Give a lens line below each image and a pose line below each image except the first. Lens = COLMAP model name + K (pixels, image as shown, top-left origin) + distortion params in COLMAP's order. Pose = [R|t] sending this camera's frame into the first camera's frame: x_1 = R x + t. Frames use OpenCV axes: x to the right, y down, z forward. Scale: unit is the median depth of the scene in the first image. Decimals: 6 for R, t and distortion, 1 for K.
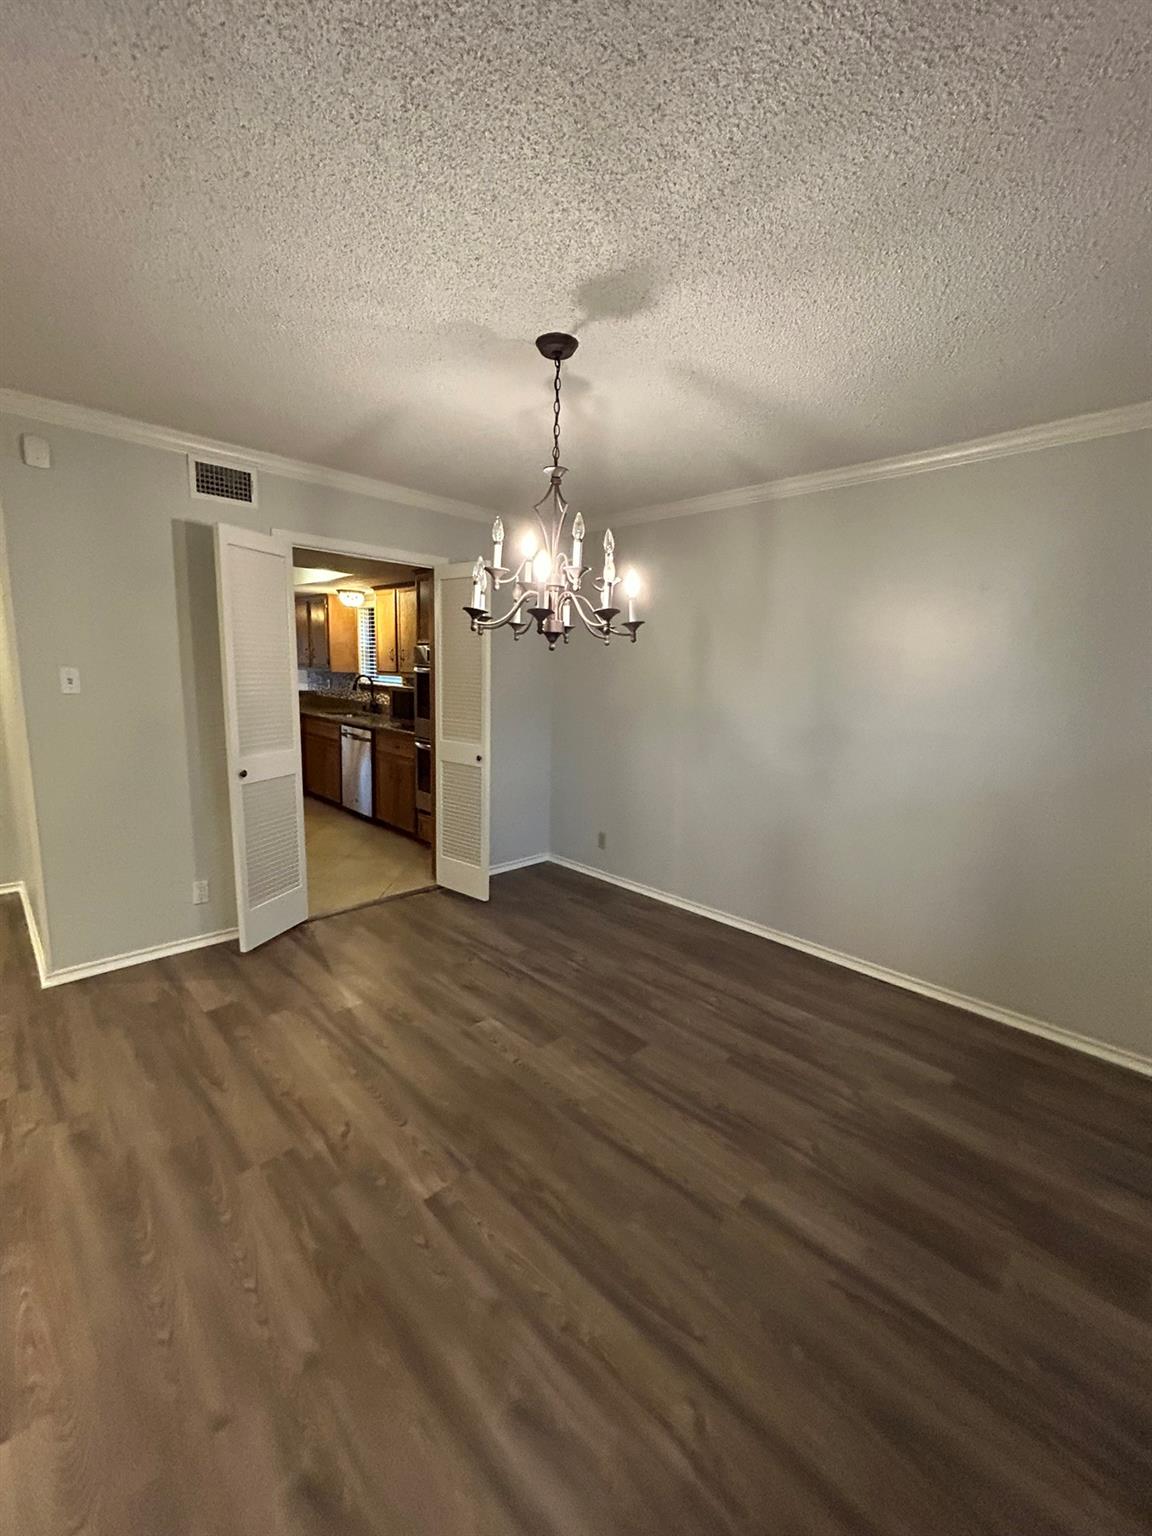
lens RADIAL K [[628.6, 0, 576.0], [0, 628.6, 768.0], [0, 0, 1]] dist [0.000607, 0.000673]
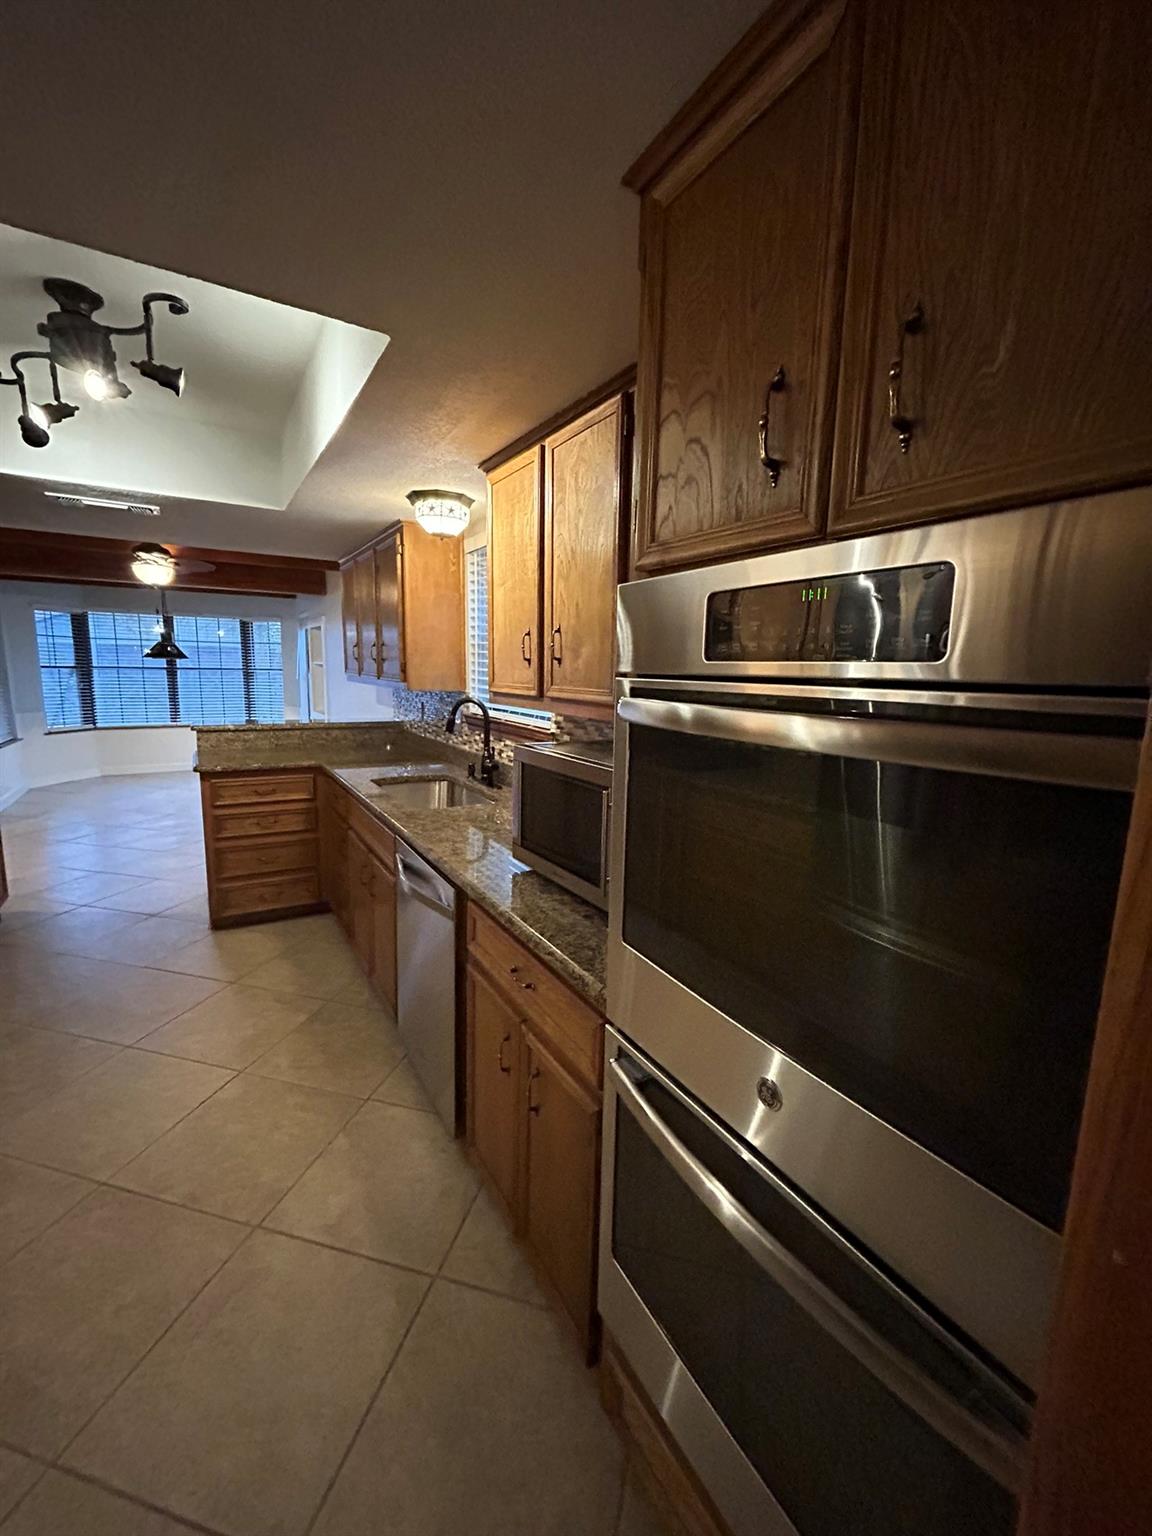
lens RADIAL K [[628.6, 0, 576.0], [0, 628.6, 768.0], [0, 0, 1]] dist [0.000607, 0.000673]
pose [[0.975098, 0.024810, -0.220382, -0.198955], [-0.028002, 0.999543, -0.011370, -0.114037], [0.219999, 0.017258, 0.975347, 0.702259]]
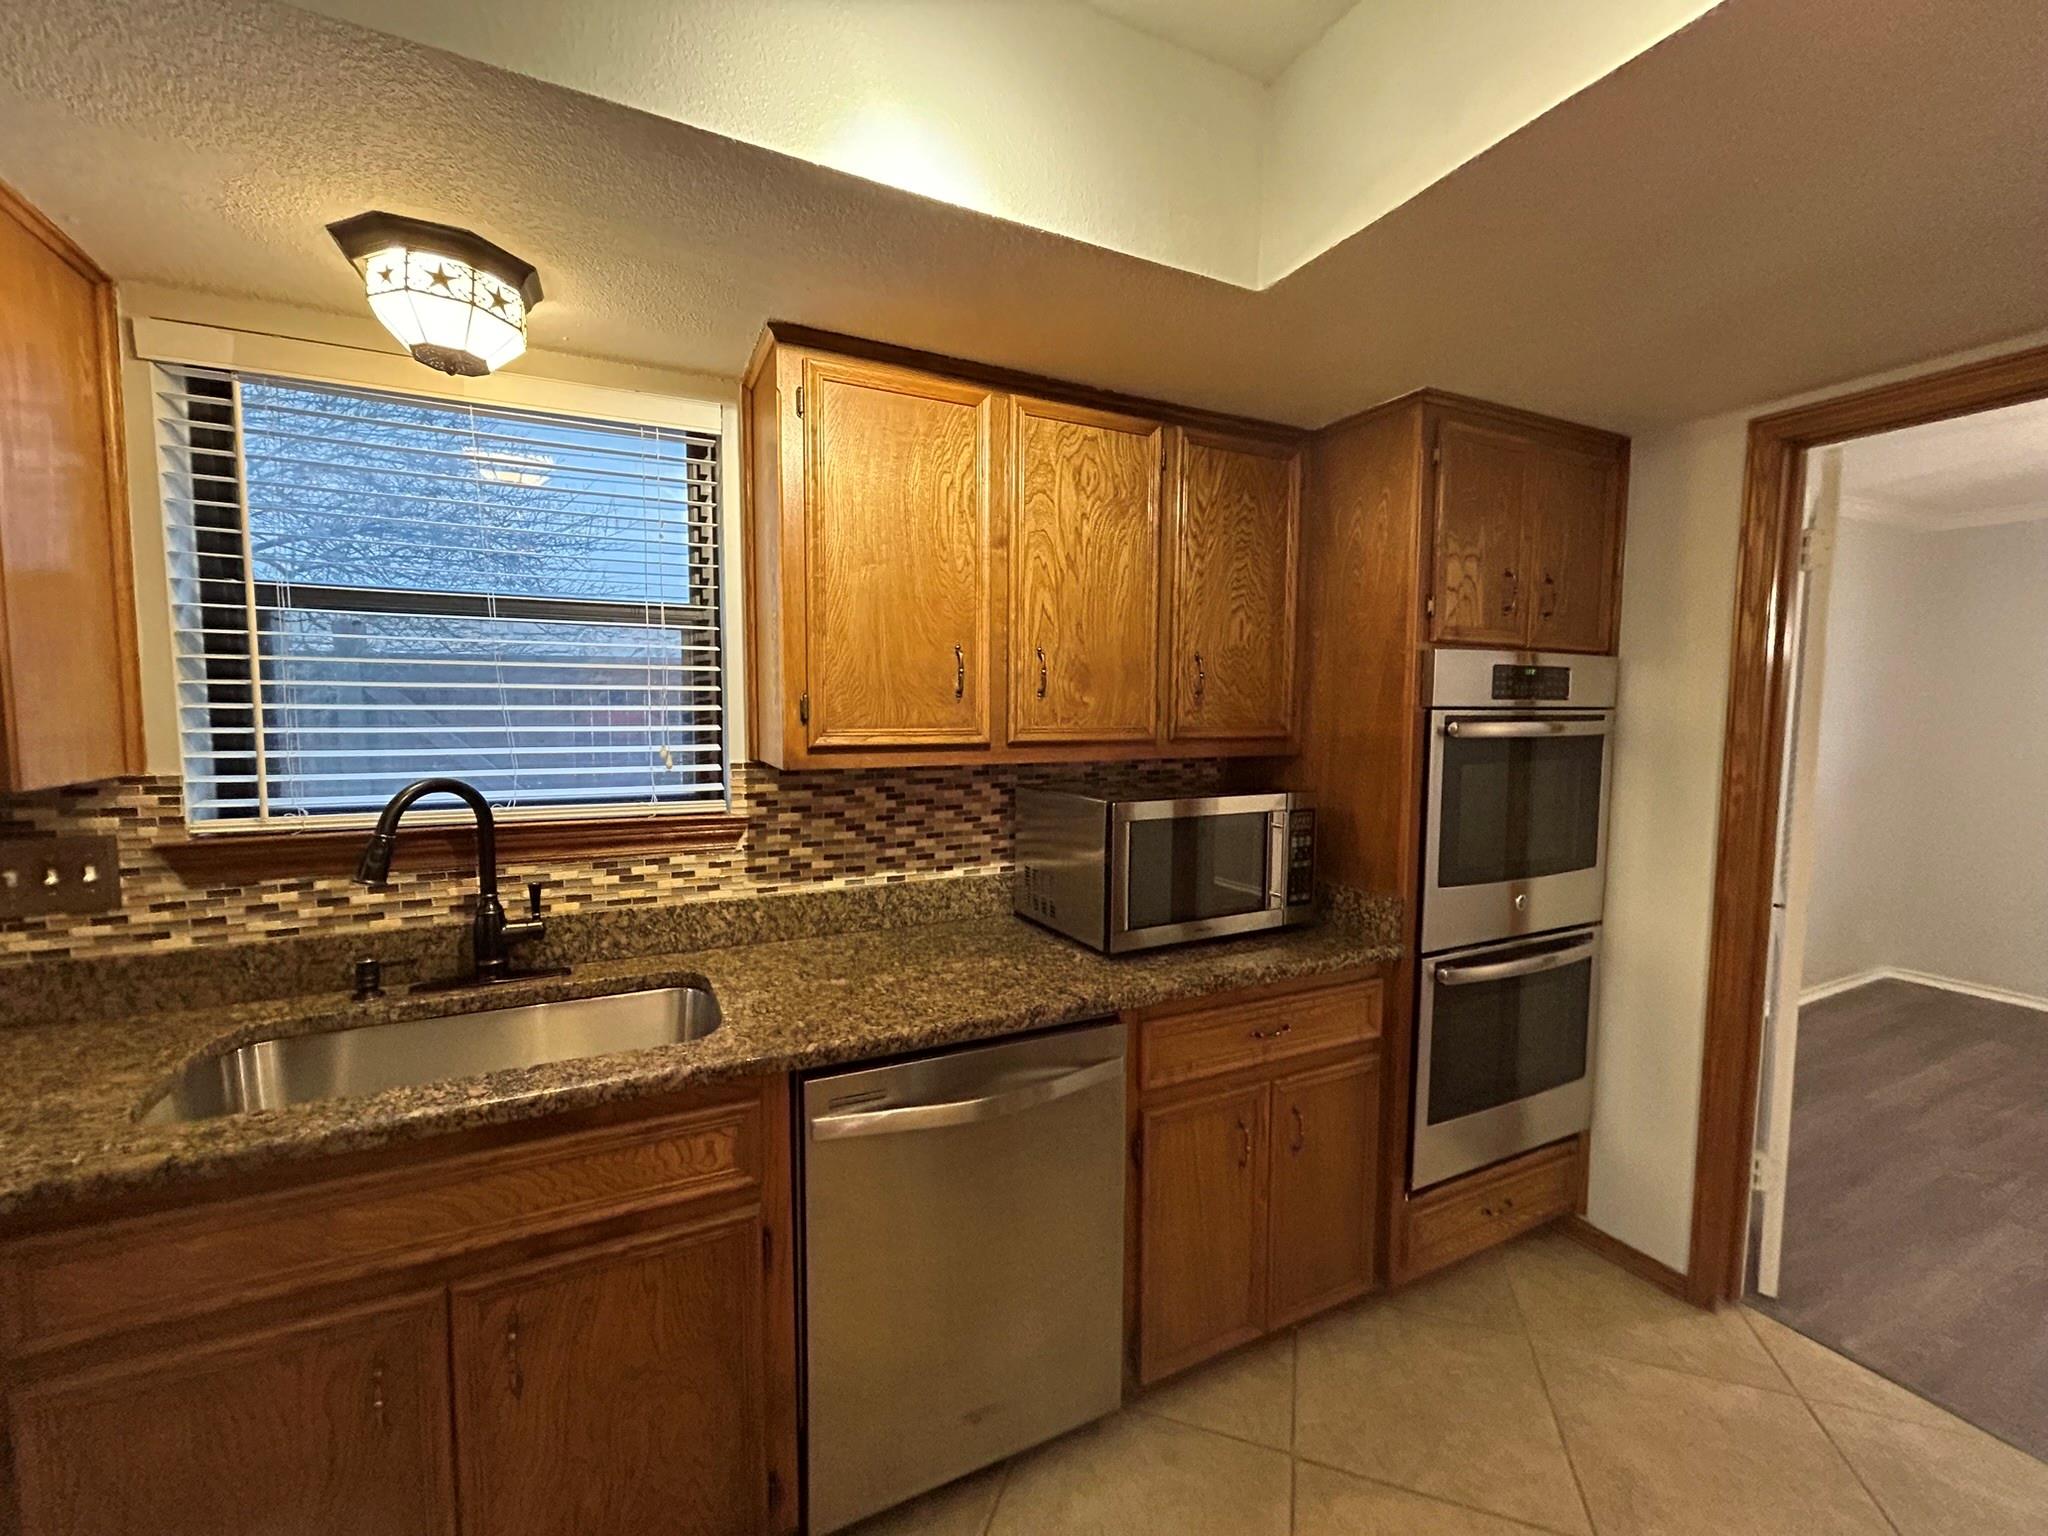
lens RADIAL K [[838.2, 0, 1024.0], [0, 838.2, 768.0], [0, 0, 1]] dist [0.000607, 0.000673]
pose [[0.284370, -0.124324, 0.950619, -0.600147], [0.159734, 0.983841, 0.080886, -0.172341], [-0.945314, 0.128844, 0.299633, 0.929865]]
